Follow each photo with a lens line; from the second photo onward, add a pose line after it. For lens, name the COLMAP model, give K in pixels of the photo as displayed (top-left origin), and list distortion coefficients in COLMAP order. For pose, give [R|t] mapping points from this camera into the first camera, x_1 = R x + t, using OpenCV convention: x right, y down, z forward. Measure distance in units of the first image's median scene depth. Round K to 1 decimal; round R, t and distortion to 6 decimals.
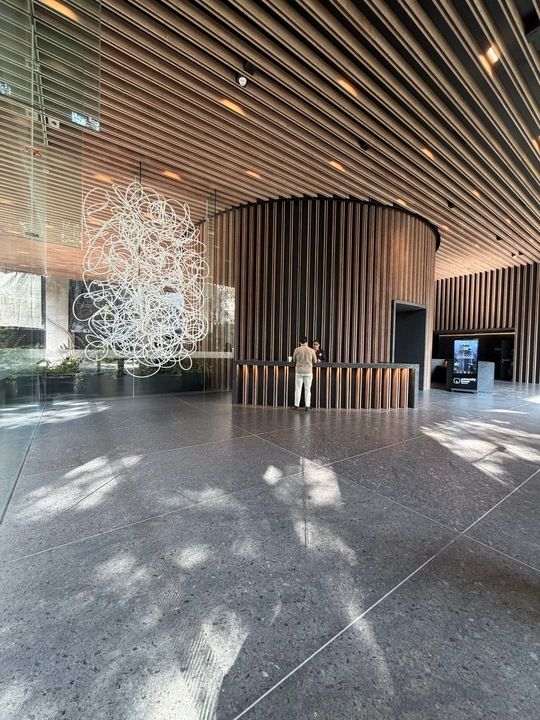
lens RADIAL K [[288.3, 0, 271.2], [0, 288.3, 360.9], [0, 0, 1]] dist [-0.003003, -0.000998]
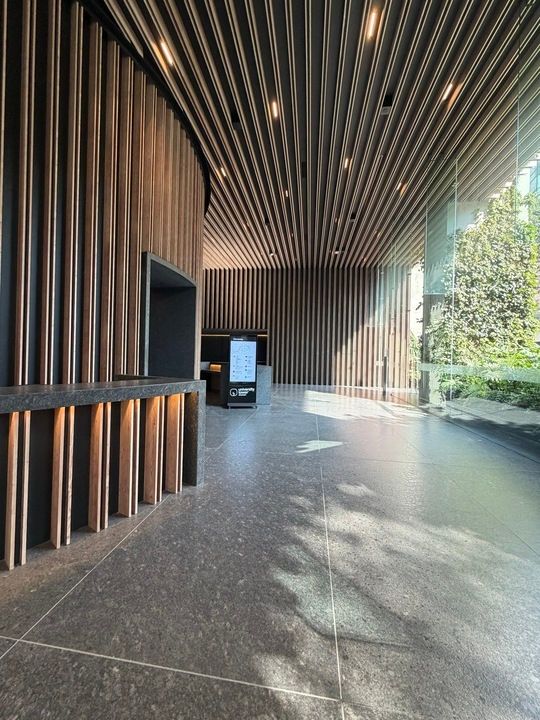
lens RADIAL K [[288.3, 0, 271.9], [0, 288.3, 358.6], [0, 0, 1]] dist [-0.003003, -0.000998]
pose [[0.688568, -0.005750, 0.725149, 0.202424], [0.012398, 0.999916, -0.003845, -0.014738], [-0.725066, 0.011638, 0.688581, 0.476054]]
